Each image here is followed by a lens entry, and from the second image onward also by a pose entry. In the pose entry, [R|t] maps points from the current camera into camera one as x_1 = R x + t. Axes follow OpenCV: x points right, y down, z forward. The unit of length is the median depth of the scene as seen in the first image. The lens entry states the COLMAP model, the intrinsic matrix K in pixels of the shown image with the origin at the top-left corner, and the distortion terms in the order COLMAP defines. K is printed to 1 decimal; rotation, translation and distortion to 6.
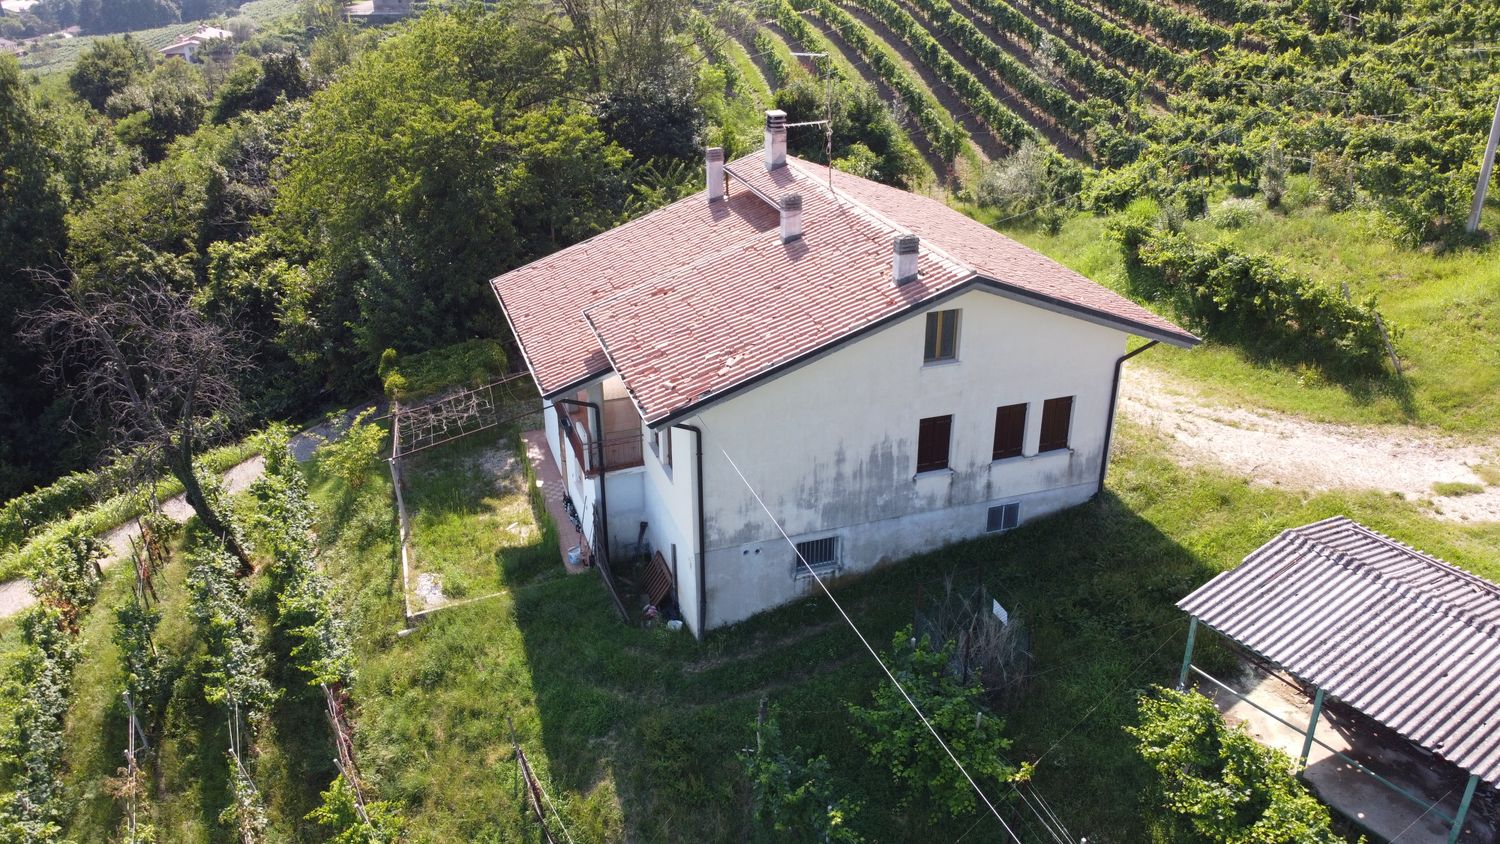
lens RADIAL K [[1137.6, 0, 750.4], [0, 1137.6, 405.0], [0, 0, 1]] dist [-0.001513, 0.001346]
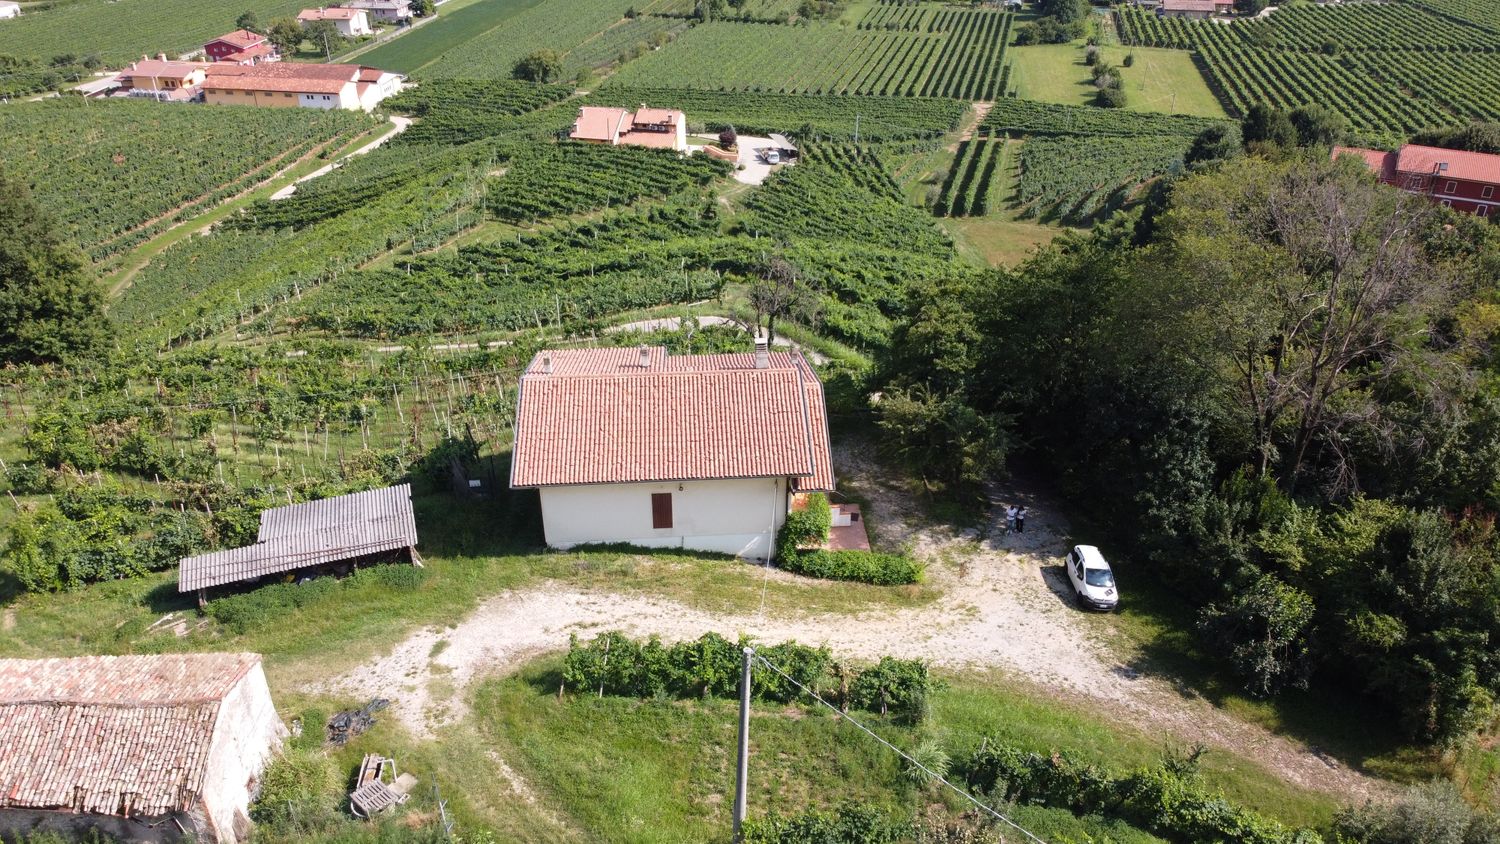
lens RADIAL K [[1137.6, 0, 748.0], [0, 1137.6, 414.6], [0, 0, 1]] dist [-0.001513, 0.001346]
pose [[-0.263641, 0.500399, -0.824679, 1.706383], [-0.394534, 0.724210, 0.565564, -1.308832], [0.880248, 0.474469, 0.006493, 1.213764]]
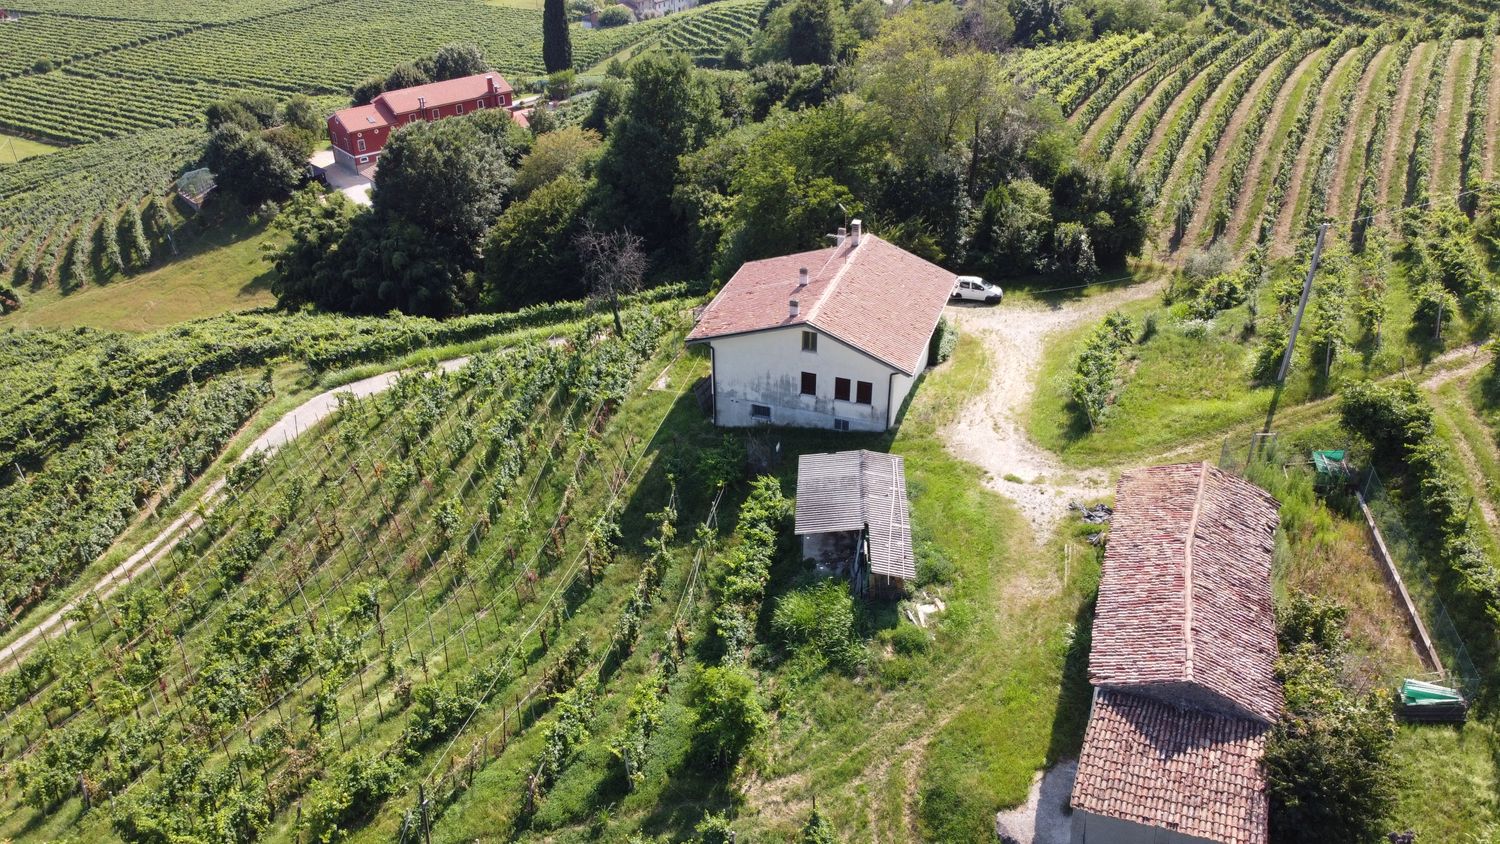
lens RADIAL K [[1137.6, 0, 754.4], [0, 1137.6, 413.7], [0, 0, 1]] dist [-0.001513, 0.001346]
pose [[0.790092, 0.315669, -0.525460, 1.305698], [-0.255002, 0.948775, 0.186550, -0.313949], [0.557431, -0.013398, 0.830115, -1.036972]]
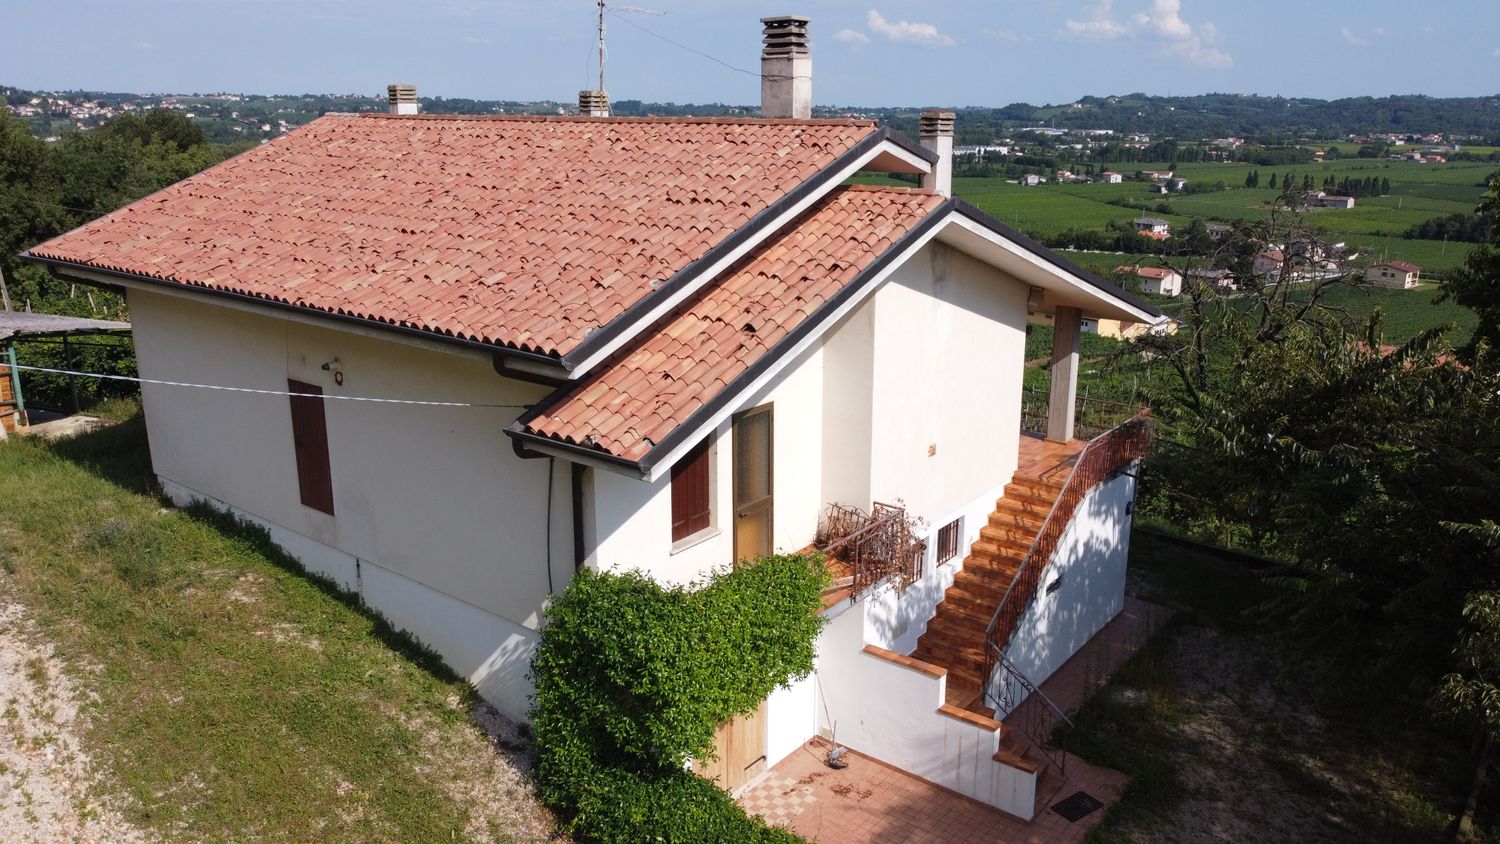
lens RADIAL K [[1137.6, 0, 747.8], [0, 1137.6, 413.4], [0, 0, 1]] dist [-0.001513, 0.001346]
pose [[-0.842022, 0.149666, -0.518265, 0.374769], [-0.218007, 0.784378, 0.580710, -0.480682], [0.493428, 0.601956, -0.627836, 1.663901]]
